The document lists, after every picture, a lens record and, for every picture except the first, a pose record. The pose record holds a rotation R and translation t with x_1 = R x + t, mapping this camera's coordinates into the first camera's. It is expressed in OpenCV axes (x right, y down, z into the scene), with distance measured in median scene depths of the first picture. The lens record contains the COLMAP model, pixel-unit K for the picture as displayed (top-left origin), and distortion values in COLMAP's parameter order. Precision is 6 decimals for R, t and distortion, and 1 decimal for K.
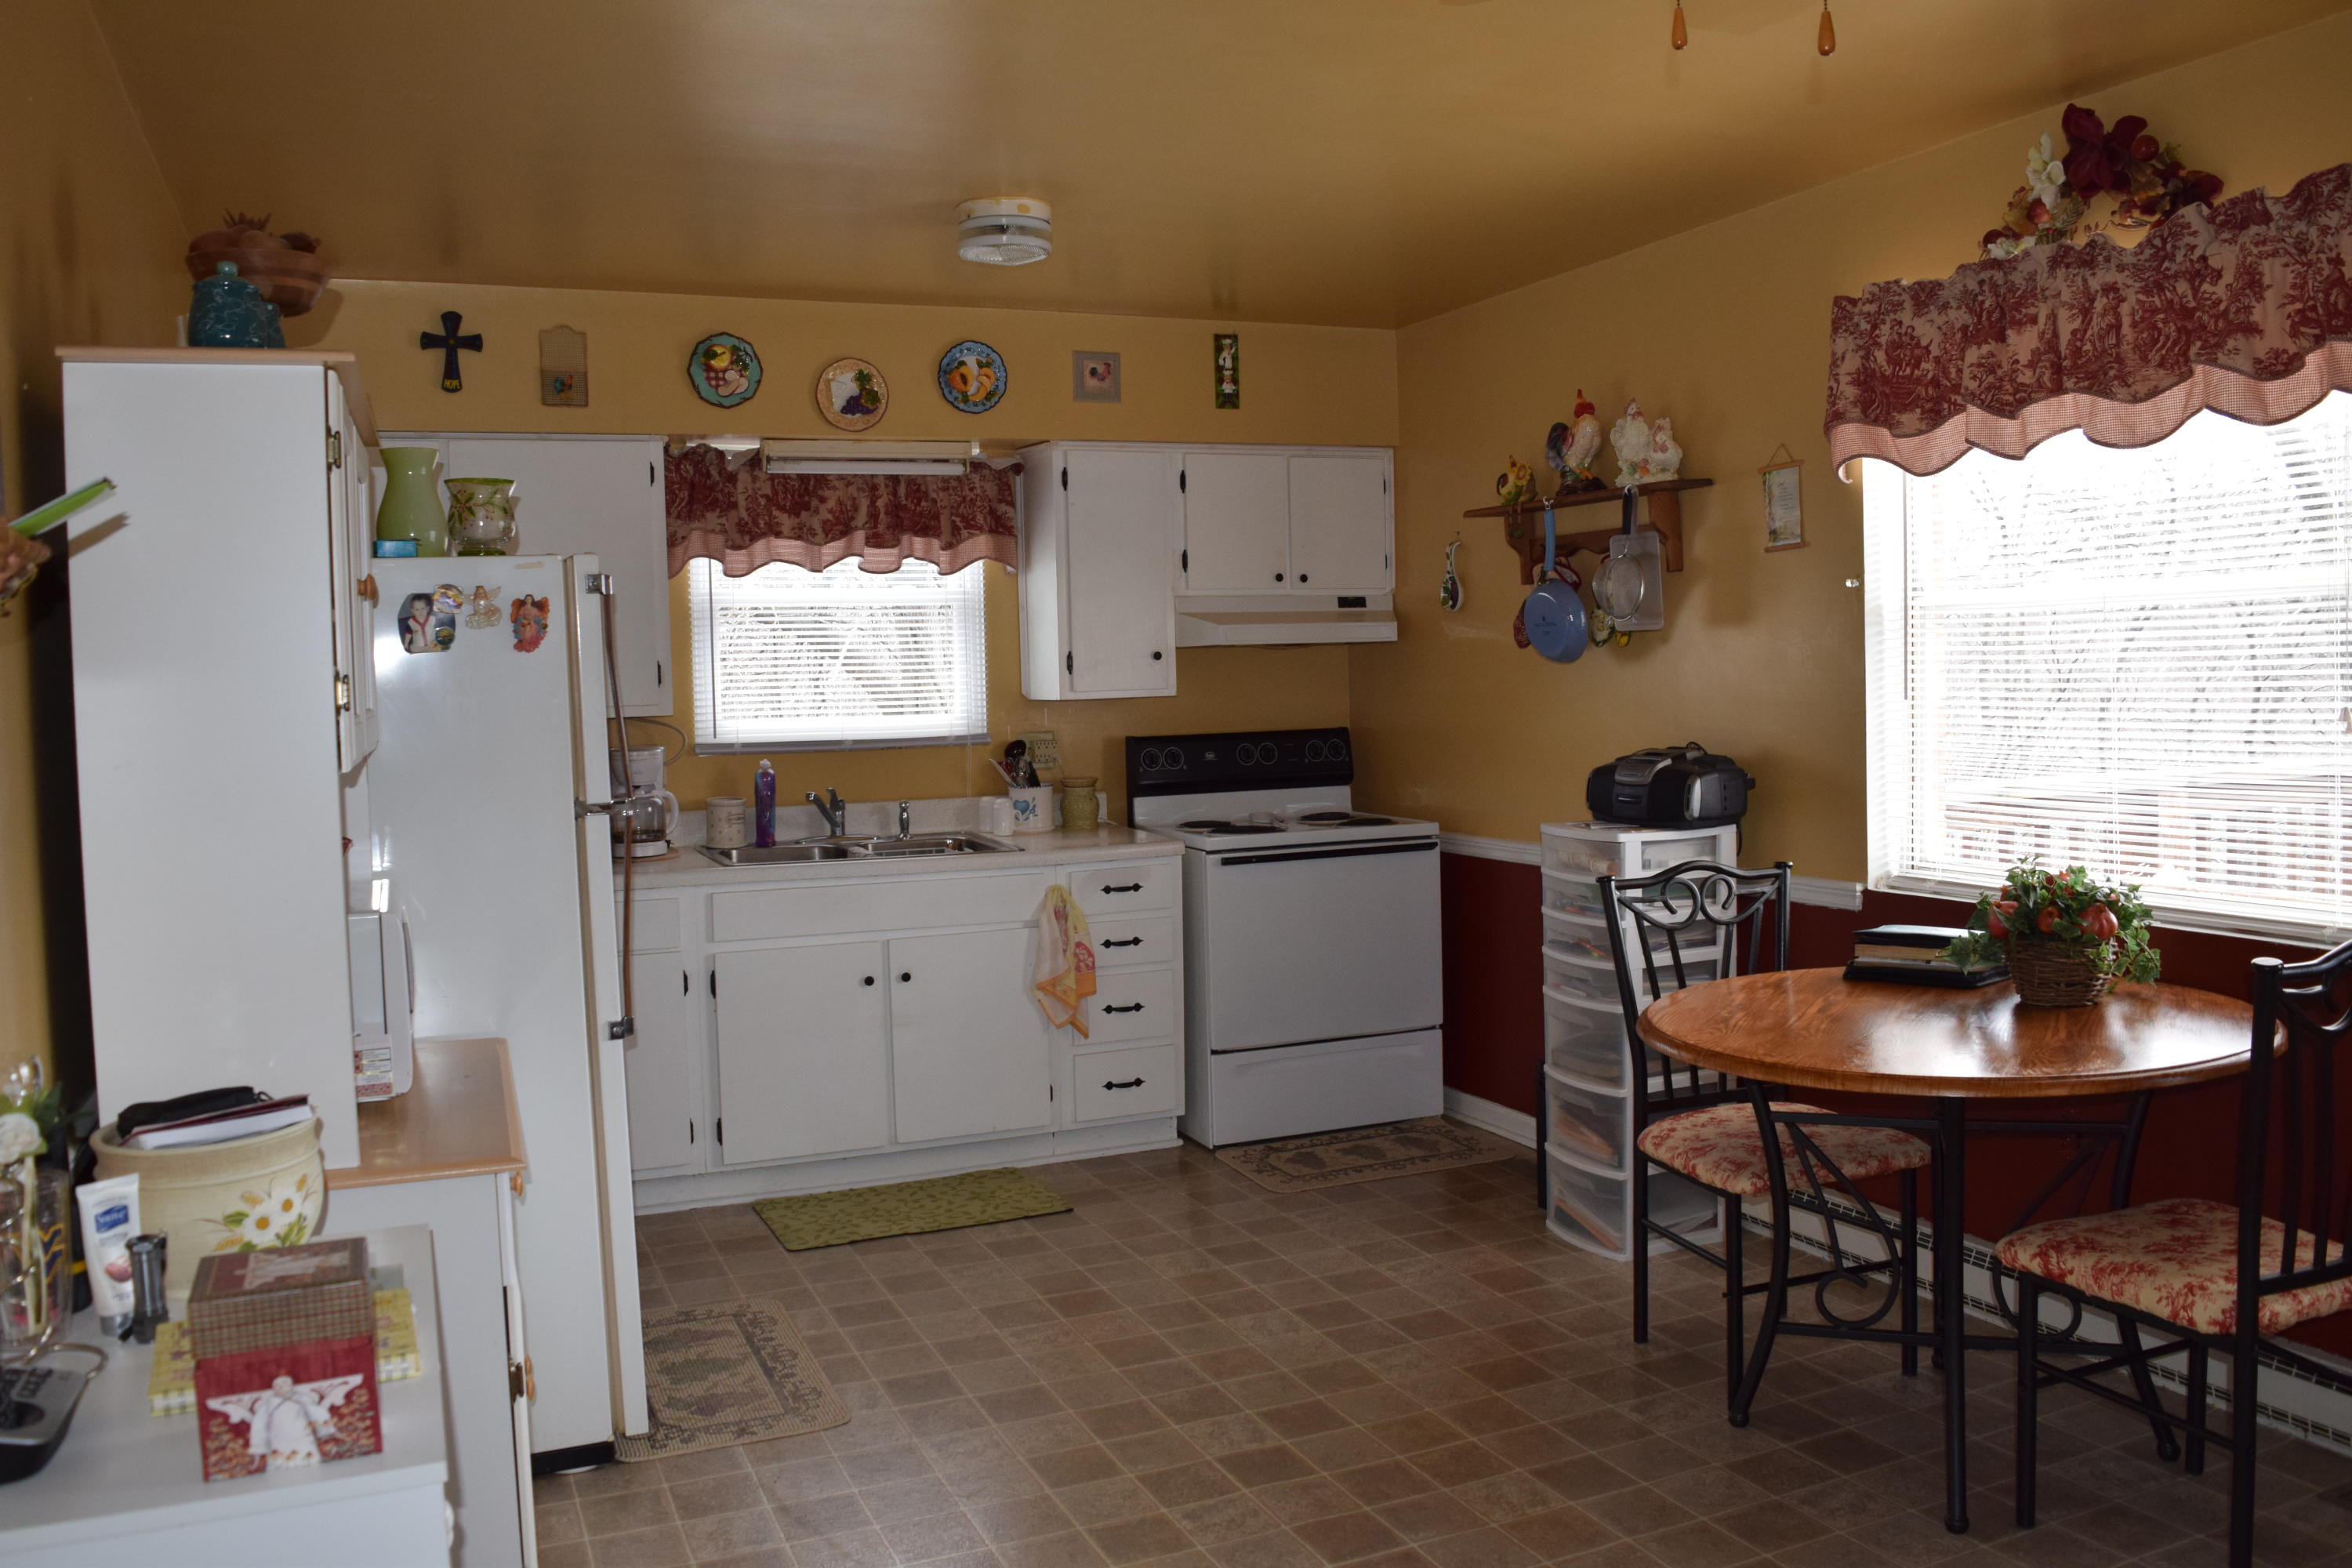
lens RADIAL K [[1853.3, 0, 1161.9], [0, 1853.3, 779.2], [0, 0, 1]] dist [-0.094320, 0.015269]
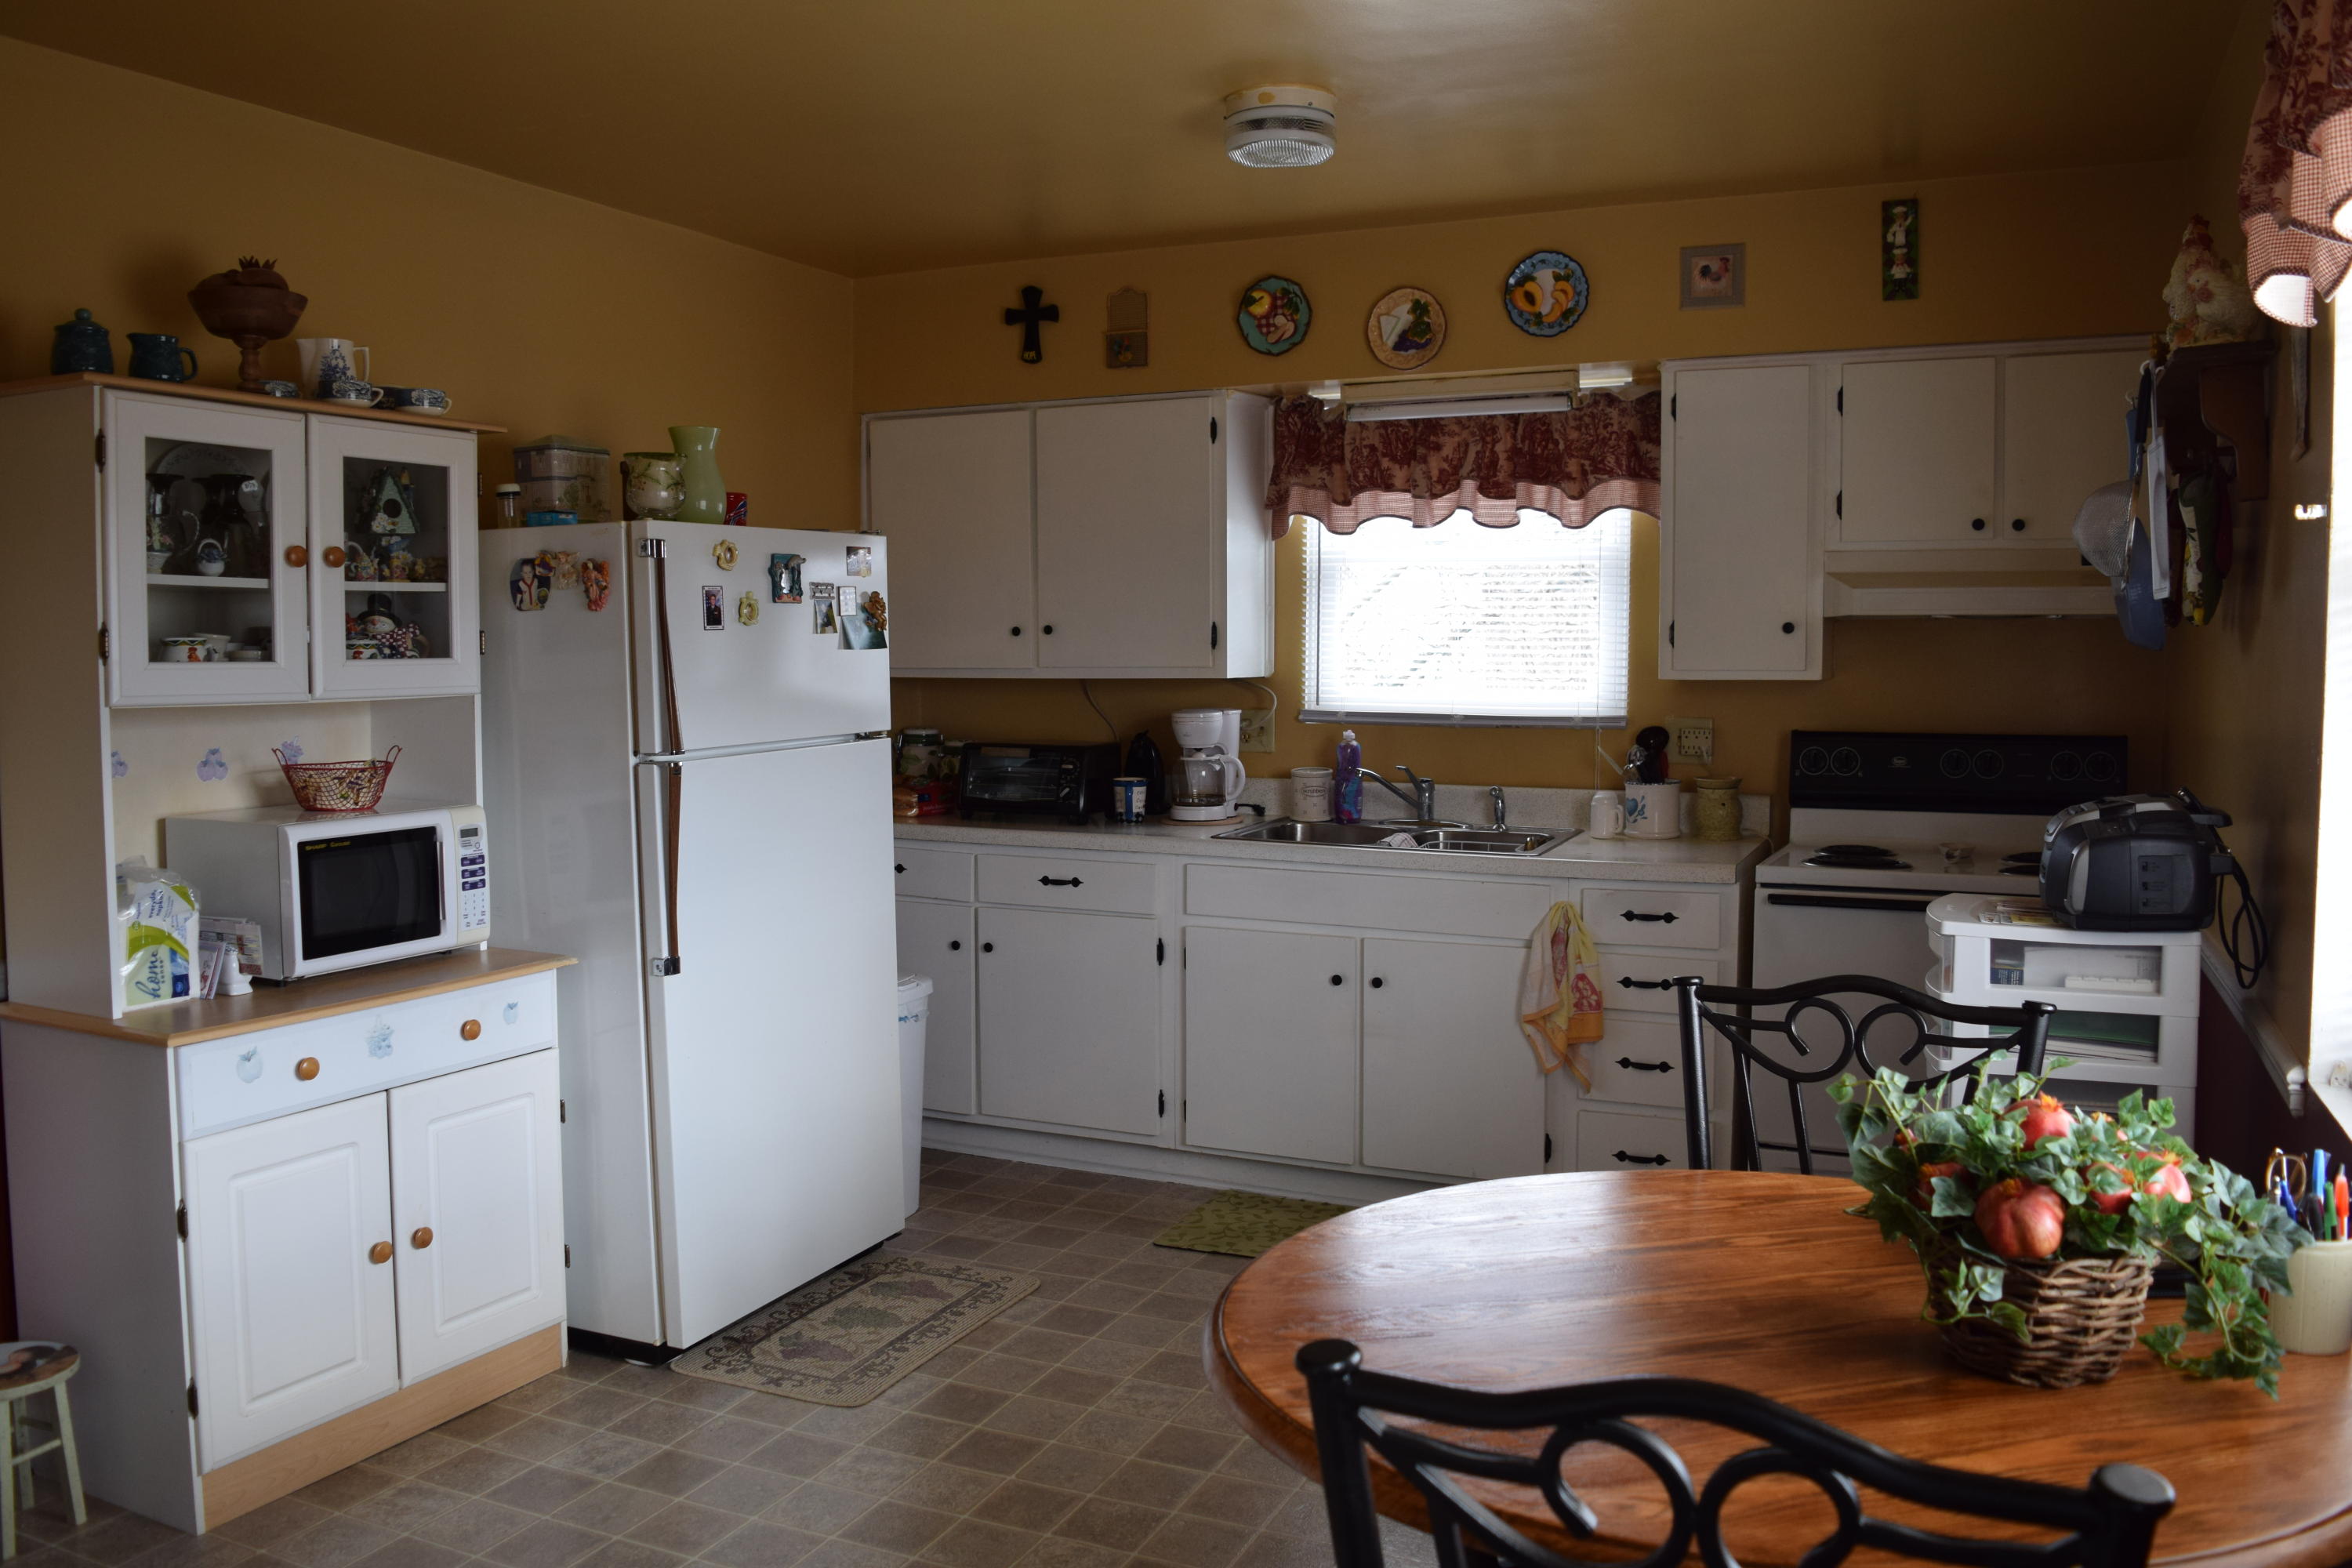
lens RADIAL K [[1853.3, 0, 1171.1], [0, 1853.3, 785.6], [0, 0, 1]] dist [-0.094320, 0.015269]
pose [[0.671539, 0.078975, -0.736748, 0.413197], [-0.061552, 0.996813, 0.050748, -0.024813], [0.738408, 0.011269, 0.674260, 0.302719]]
